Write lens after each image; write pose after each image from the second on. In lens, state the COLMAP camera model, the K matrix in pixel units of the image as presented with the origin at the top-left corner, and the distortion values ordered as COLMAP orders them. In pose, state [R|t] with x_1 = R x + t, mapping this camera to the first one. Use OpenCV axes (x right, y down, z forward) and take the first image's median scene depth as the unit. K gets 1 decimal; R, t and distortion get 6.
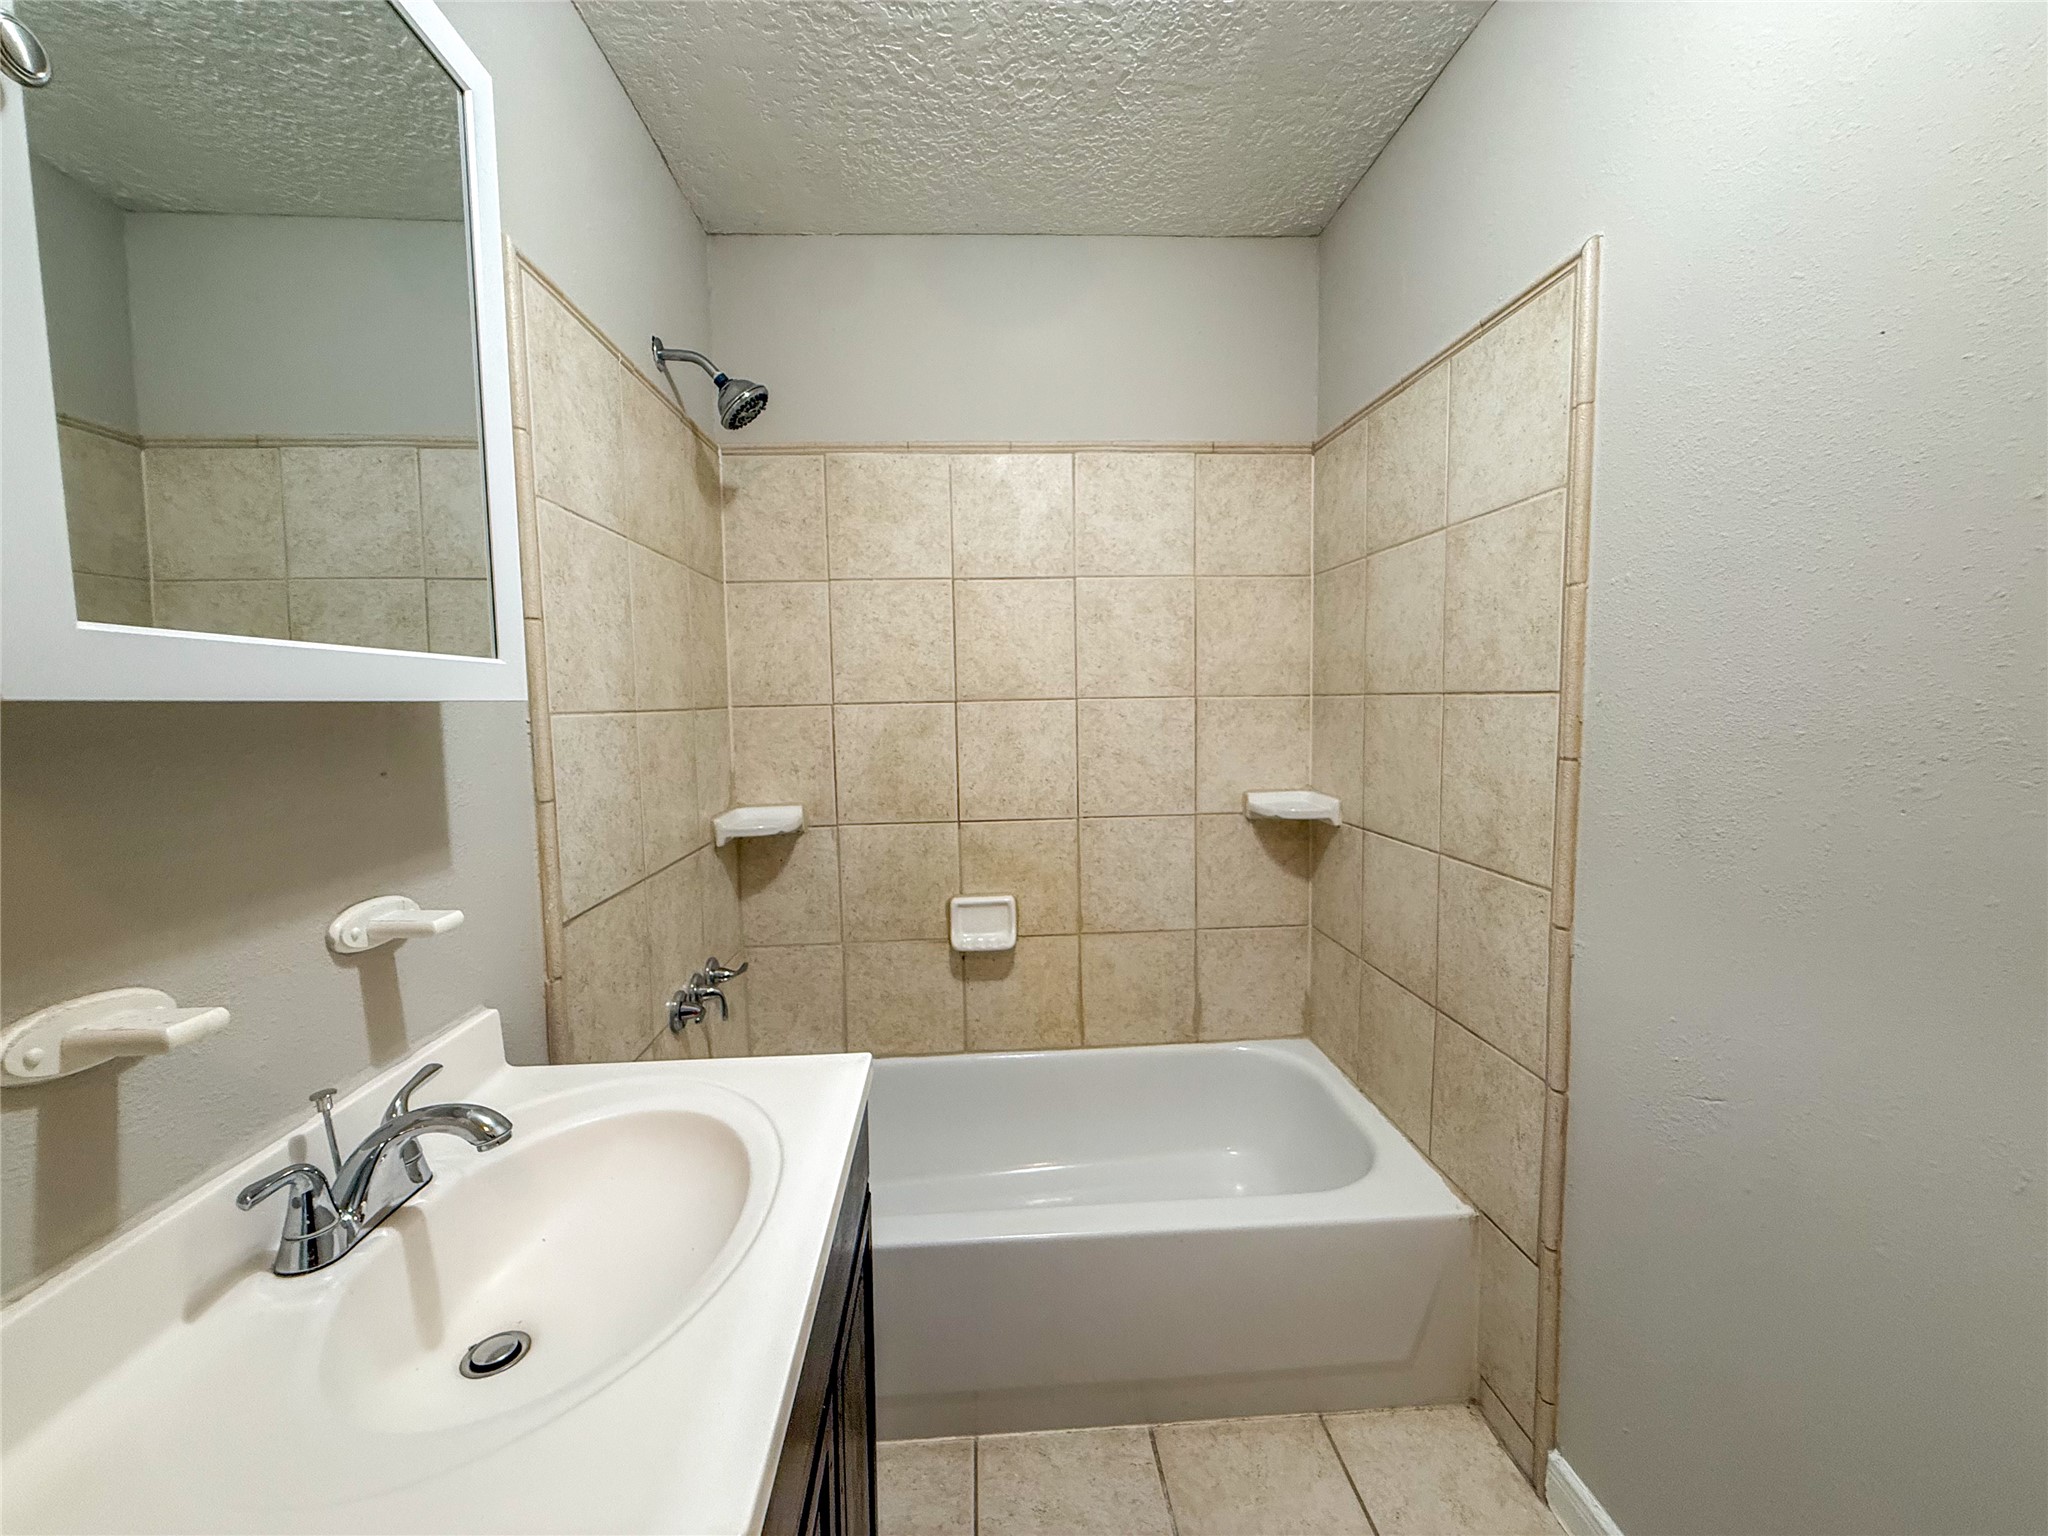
lens RADIAL K [[818.5, 0, 1020.9], [0, 818.5, 761.4], [0, 0, 1]] dist [-0.002423, -0.000007]
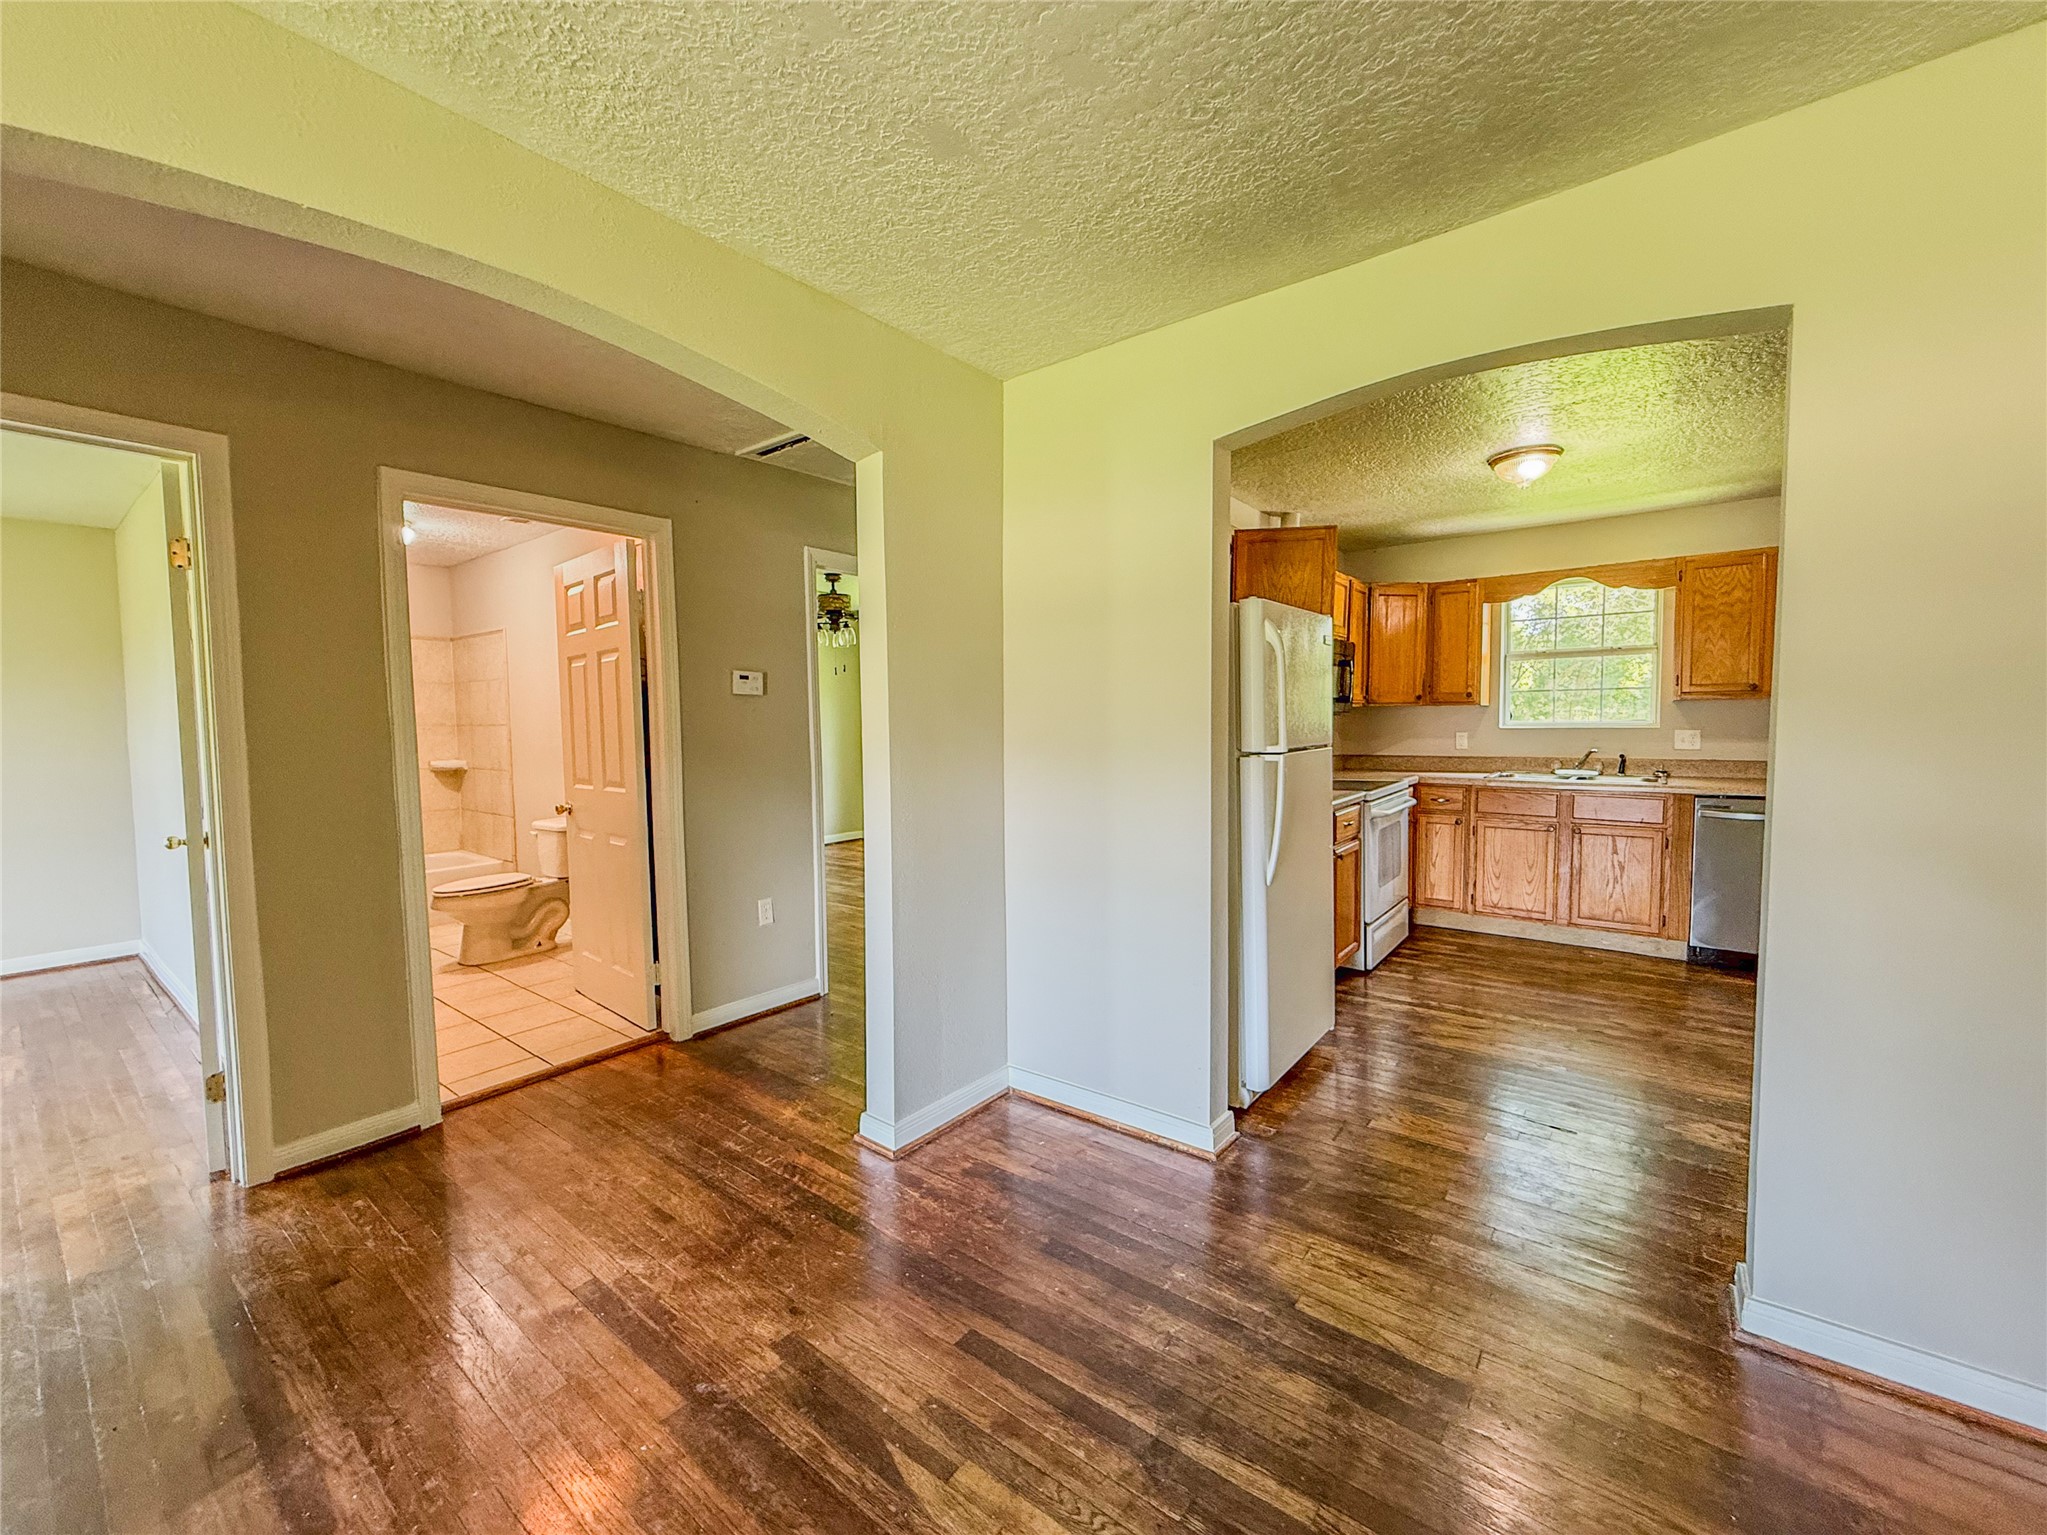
lens RADIAL K [[818.1, 0, 1024.8], [0, 818.1, 770.0], [0, 0, 1]] dist [-0.002423, -0.000007]
pose [[0.669243, -0.041287, 0.741896, -0.456743], [0.063566, 0.997976, -0.001803, 0.212238], [-0.740320, 0.048366, 0.670513, -2.477520]]
